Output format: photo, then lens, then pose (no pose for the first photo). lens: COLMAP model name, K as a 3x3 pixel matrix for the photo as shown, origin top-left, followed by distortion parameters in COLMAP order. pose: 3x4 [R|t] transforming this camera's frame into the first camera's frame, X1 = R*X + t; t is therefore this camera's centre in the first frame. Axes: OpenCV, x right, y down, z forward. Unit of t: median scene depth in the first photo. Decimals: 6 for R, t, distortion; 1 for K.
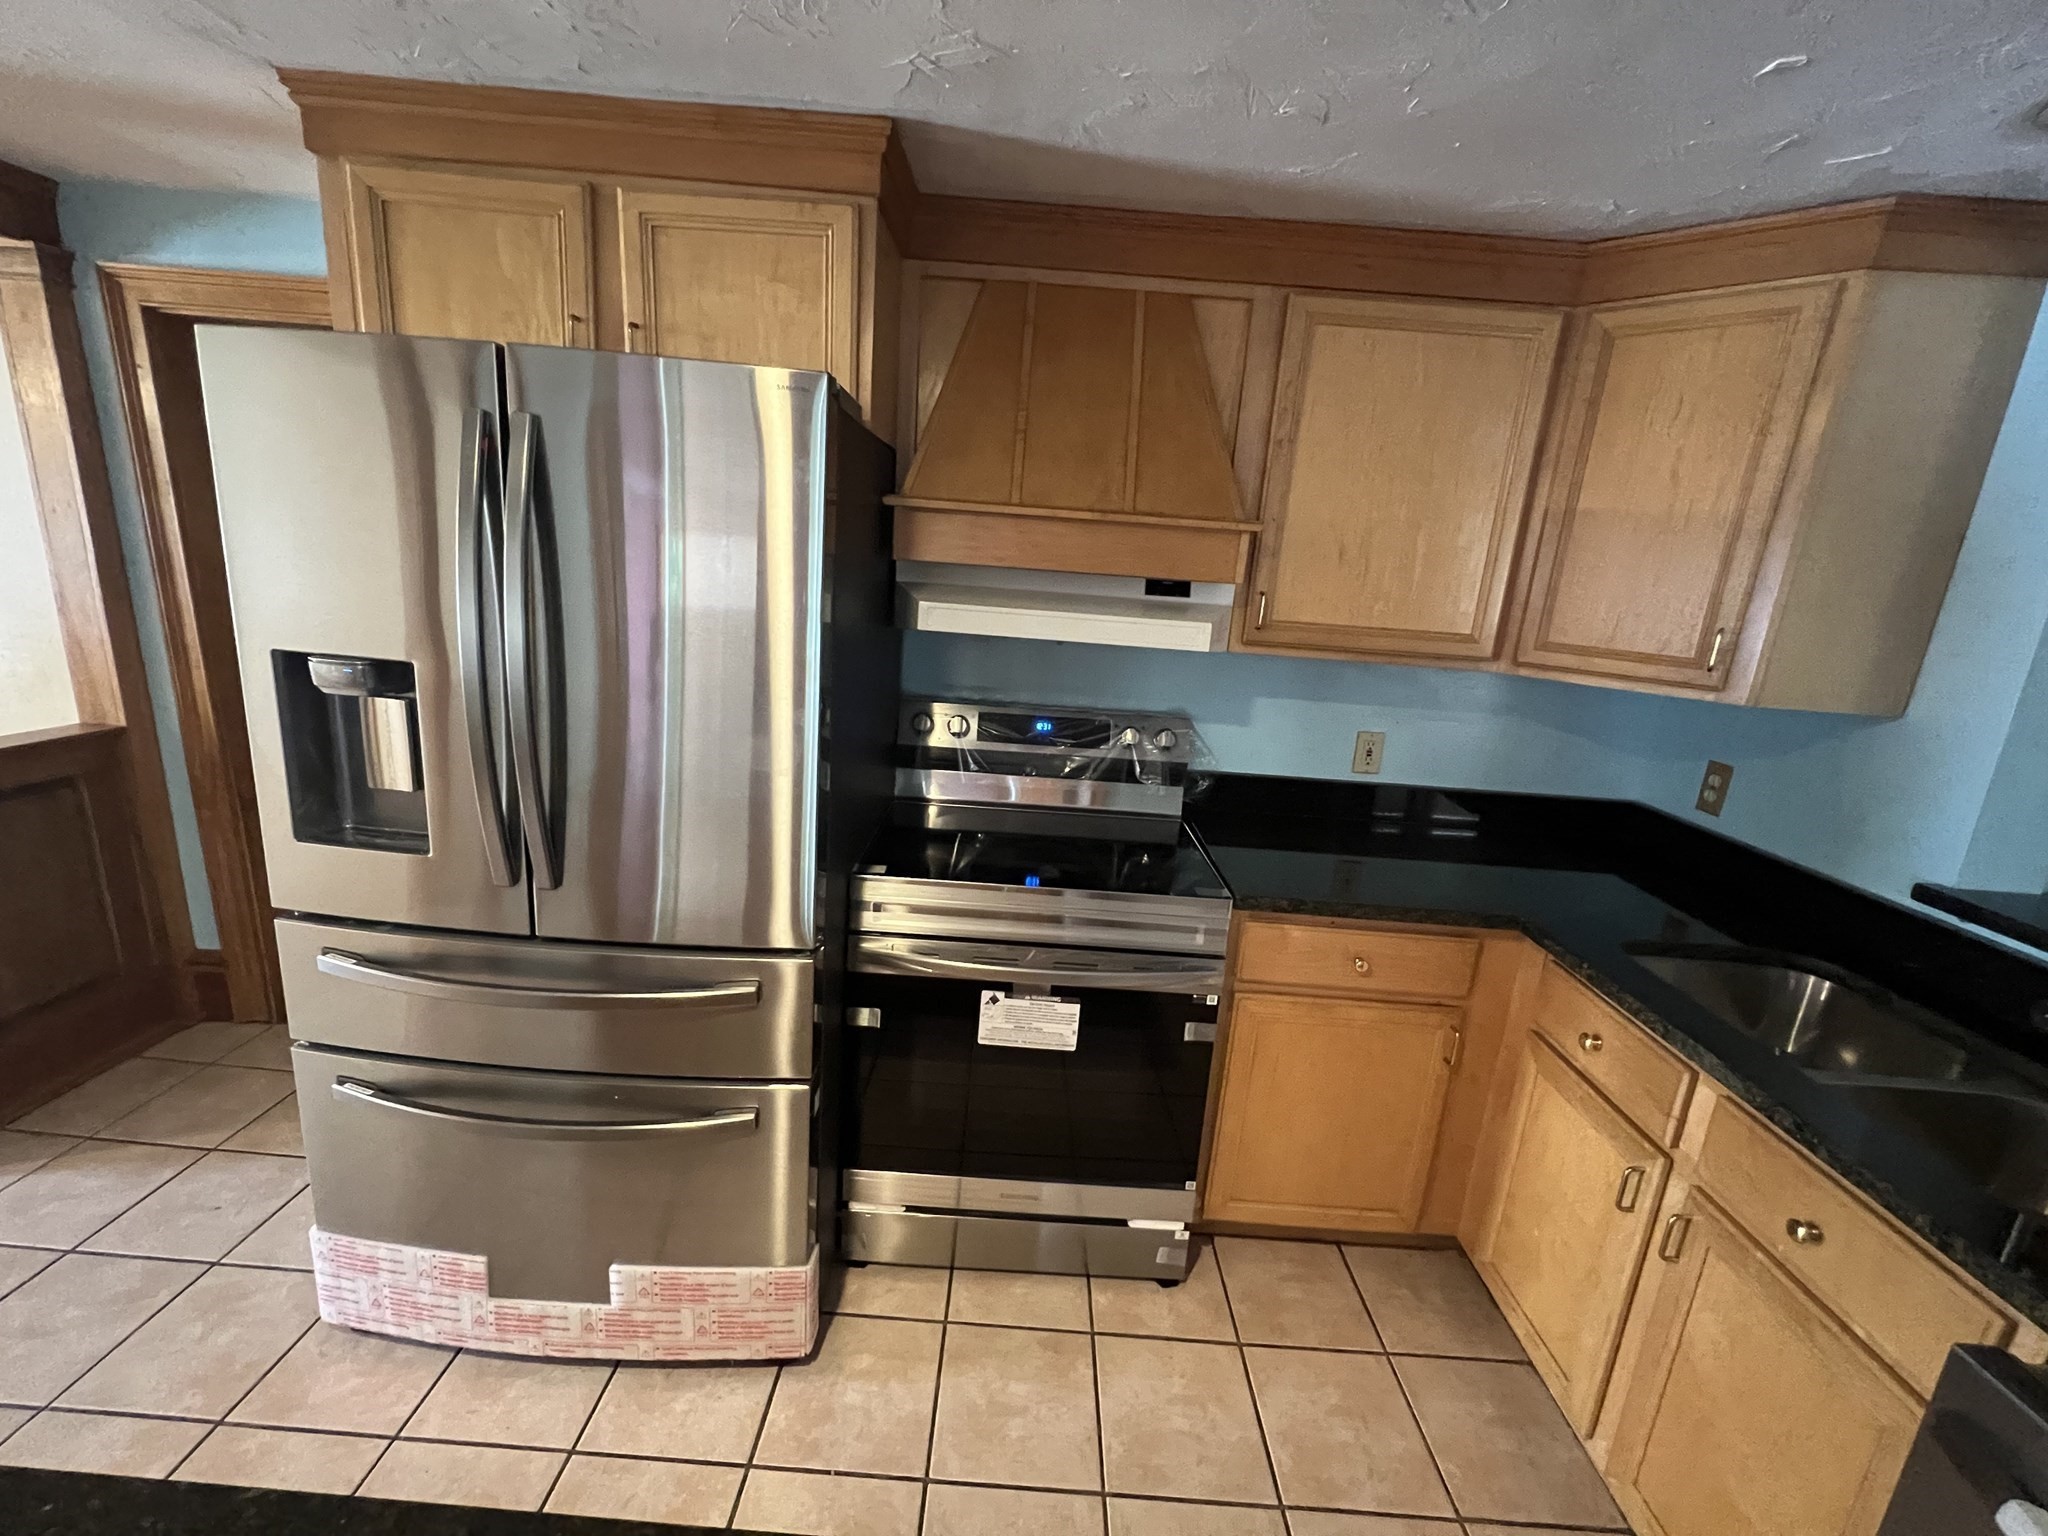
lens RADIAL K [[825.4, 0, 1024.0], [0, 825.4, 768.0], [0, 0, 1]] dist [-0.002243, -0.000205]
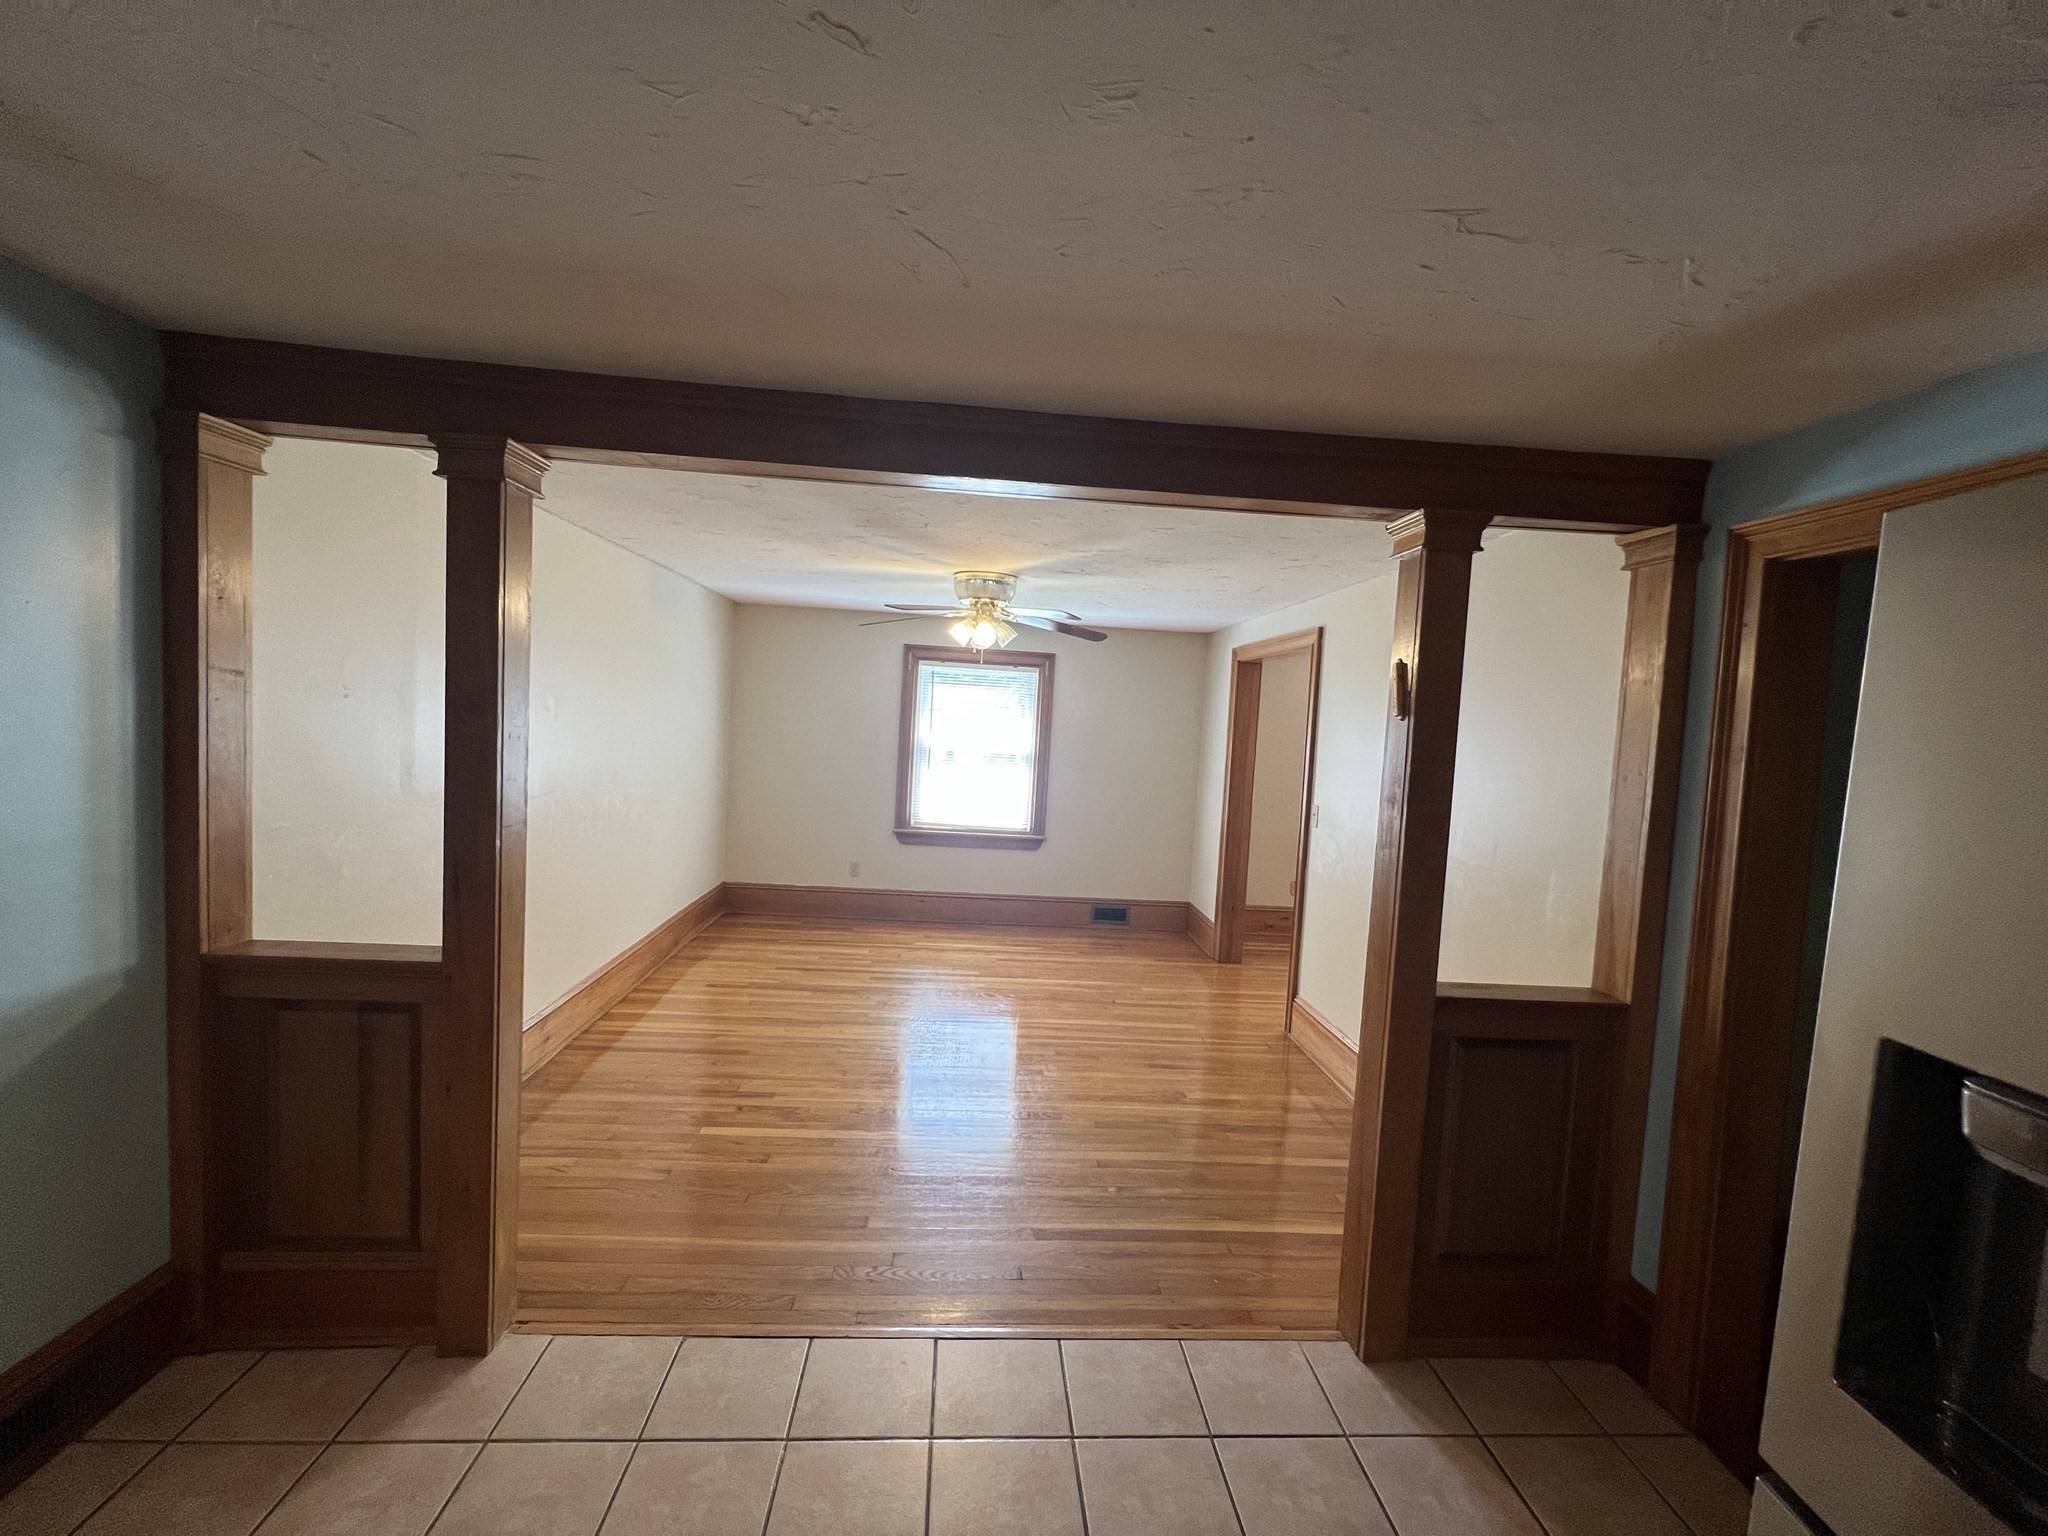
lens RADIAL K [[819.4, 0, 1024.0], [0, 819.4, 768.0], [0, 0, 1]] dist [-0.000301, 0.000087]
pose [[0.089137, -0.011729, -0.995950, -0.254816], [-0.286161, 0.957471, -0.036887, -0.080287], [0.954026, 0.288290, 0.081989, 0.218362]]
